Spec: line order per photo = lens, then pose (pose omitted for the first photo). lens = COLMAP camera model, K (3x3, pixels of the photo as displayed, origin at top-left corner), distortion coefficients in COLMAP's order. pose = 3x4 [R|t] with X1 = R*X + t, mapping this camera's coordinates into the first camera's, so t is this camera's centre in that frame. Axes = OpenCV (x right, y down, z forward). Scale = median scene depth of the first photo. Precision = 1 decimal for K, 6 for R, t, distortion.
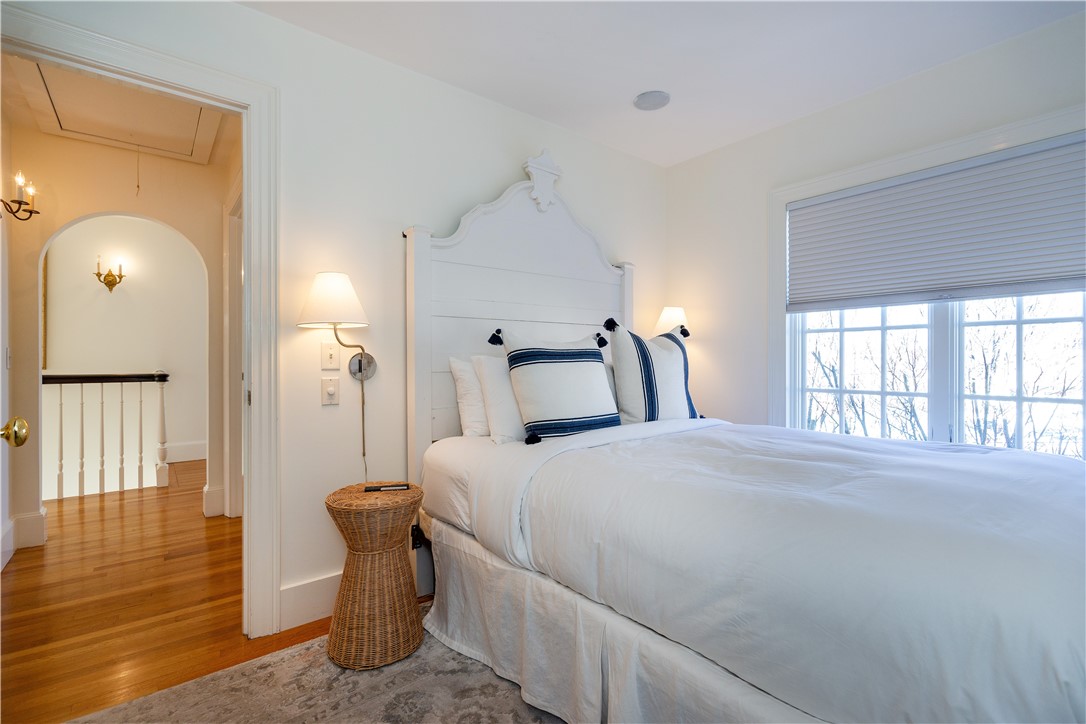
lens RADIAL K [[495.6, 0, 543.0], [0, 495.6, 362.0], [0, 0, 1]] dist [-0.000458, 0.000430]
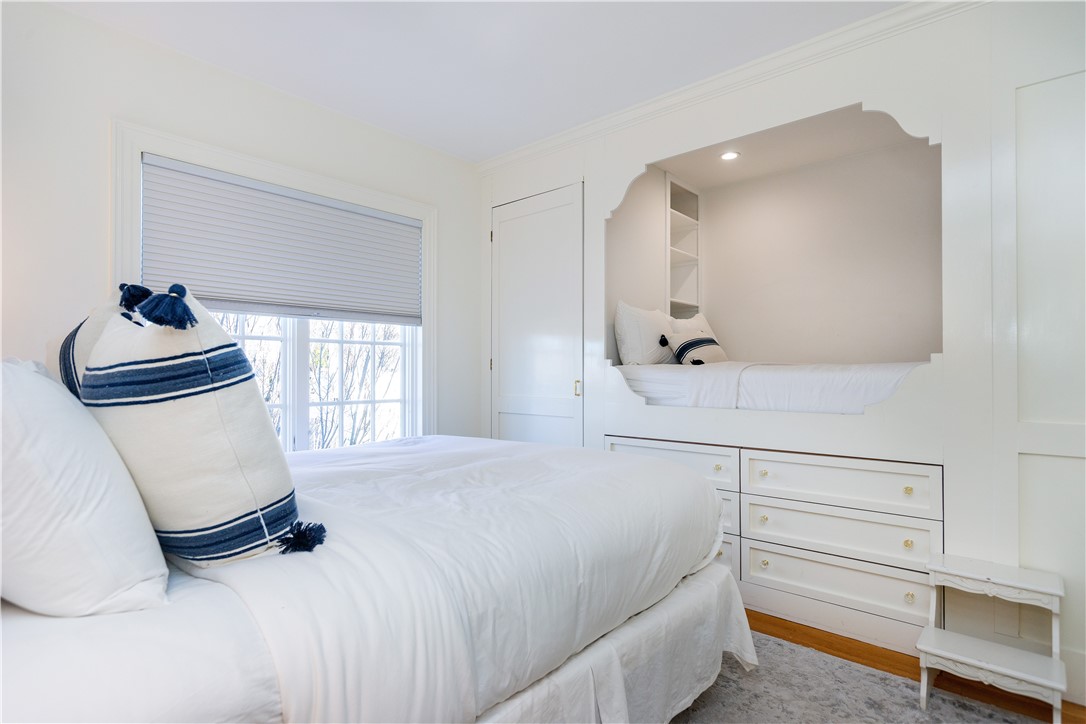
lens RADIAL K [[538.7, 0, 543.0], [0, 538.7, 362.0], [0, 0, 1]] dist [0.000081, 0.000014]
pose [[-0.173036, 0.024555, 0.984609, -0.531563], [0.002033, 0.999696, -0.024574, 0.006256], [-0.984913, -0.002250, -0.173033, 0.816632]]
